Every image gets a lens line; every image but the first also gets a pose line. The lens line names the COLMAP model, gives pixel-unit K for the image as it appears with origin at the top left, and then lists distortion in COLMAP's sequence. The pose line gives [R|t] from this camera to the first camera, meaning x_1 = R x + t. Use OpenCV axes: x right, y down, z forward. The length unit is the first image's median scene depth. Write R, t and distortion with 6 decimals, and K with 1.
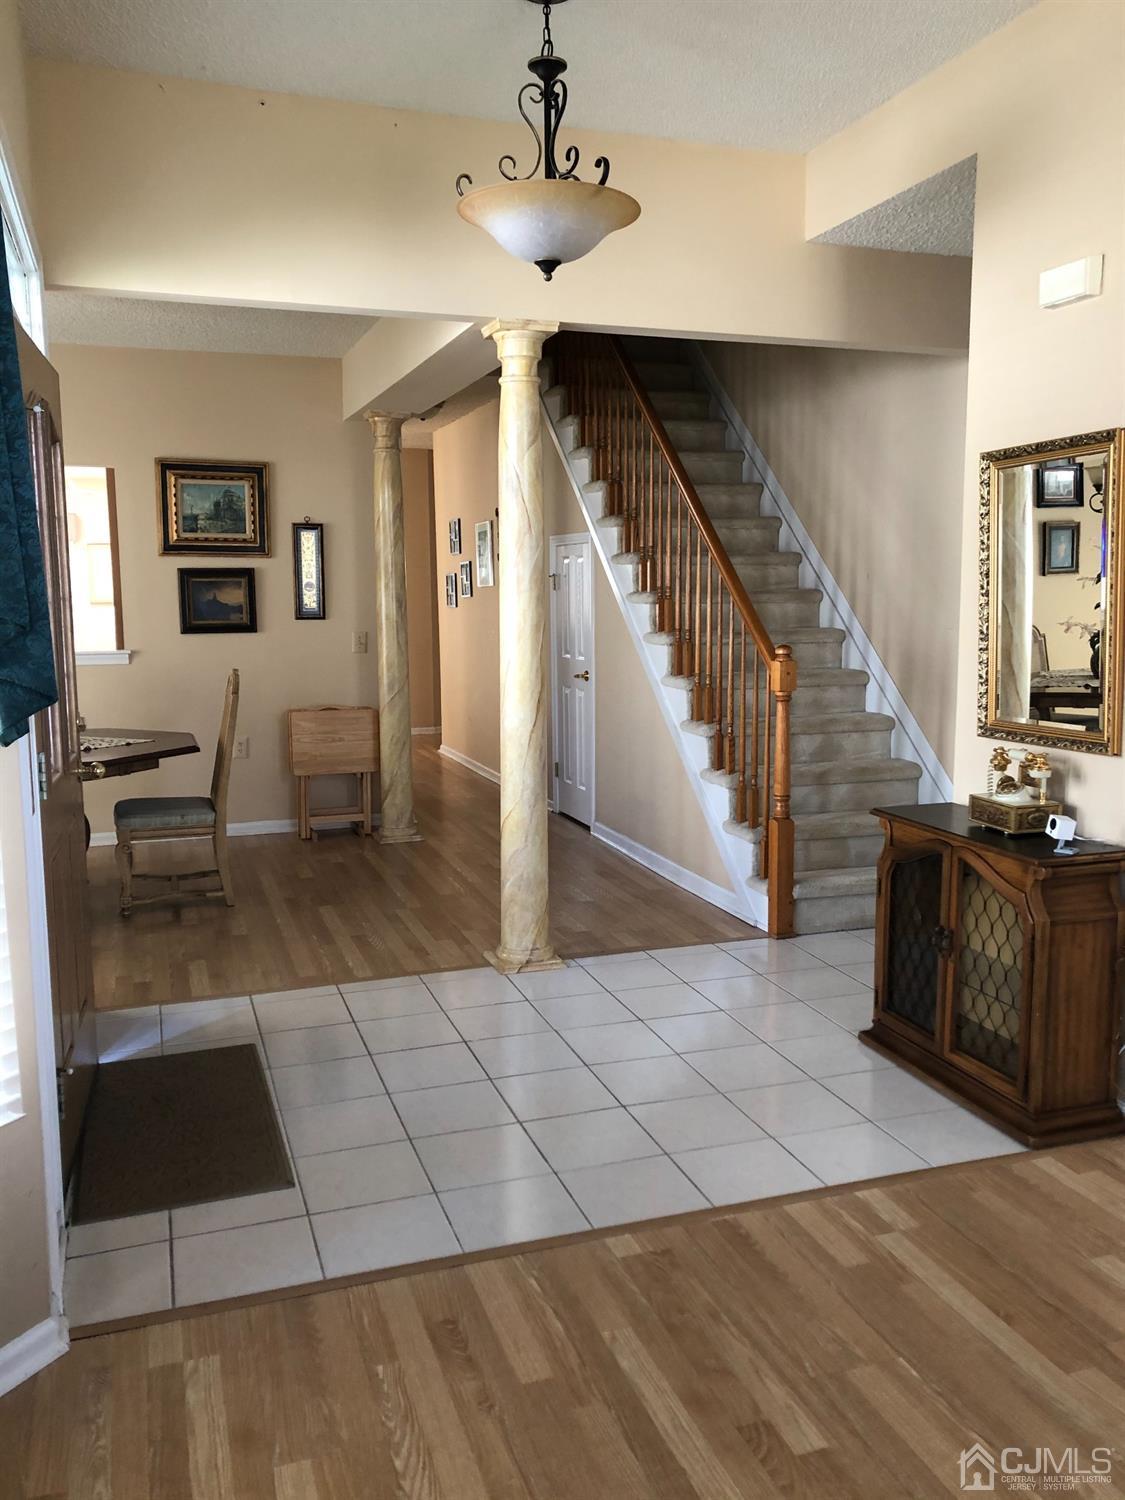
lens RADIAL K [[1219.9, 0, 562.5], [0, 1219.9, 750.0], [0, 0, 1]] dist [0.000846, -0.000682]
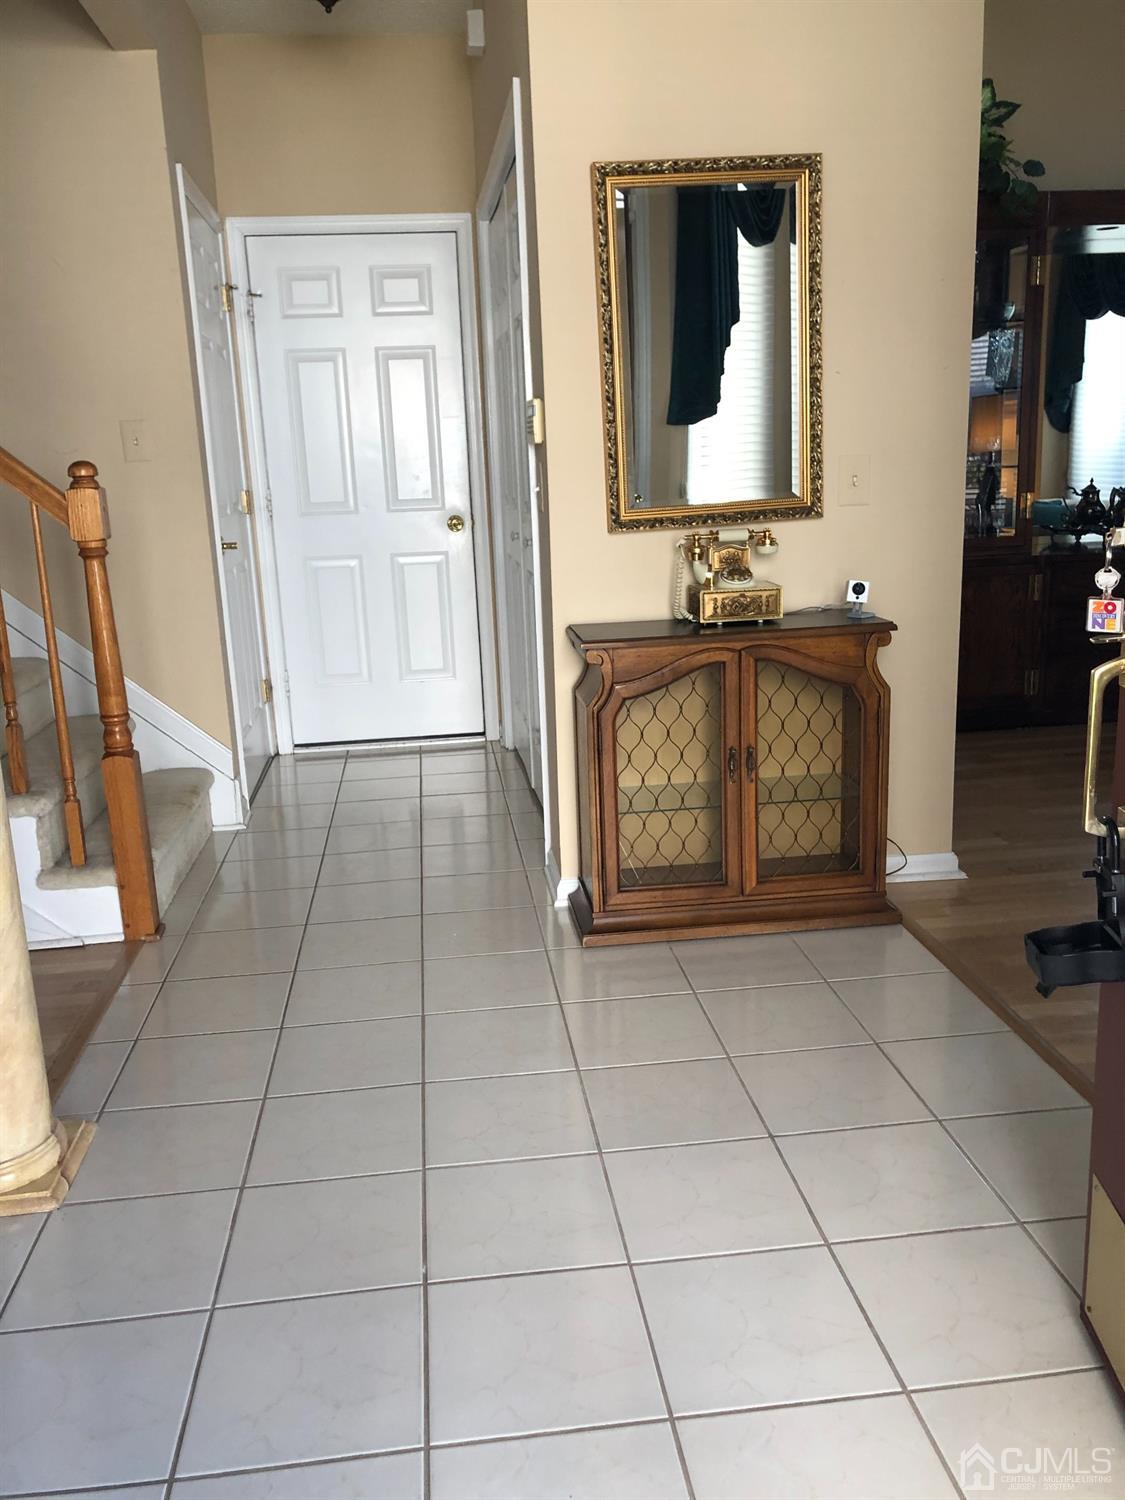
lens RADIAL K [[1219.9, 0, 562.5], [0, 1219.9, 750.0], [0, 0, 1]] dist [0.000846, -0.000682]
pose [[0.215526, -0.230141, 0.948991, -0.522420], [0.172180, 0.965561, 0.195055, -0.038712], [-0.961199, 0.121358, 0.247729, 0.929390]]
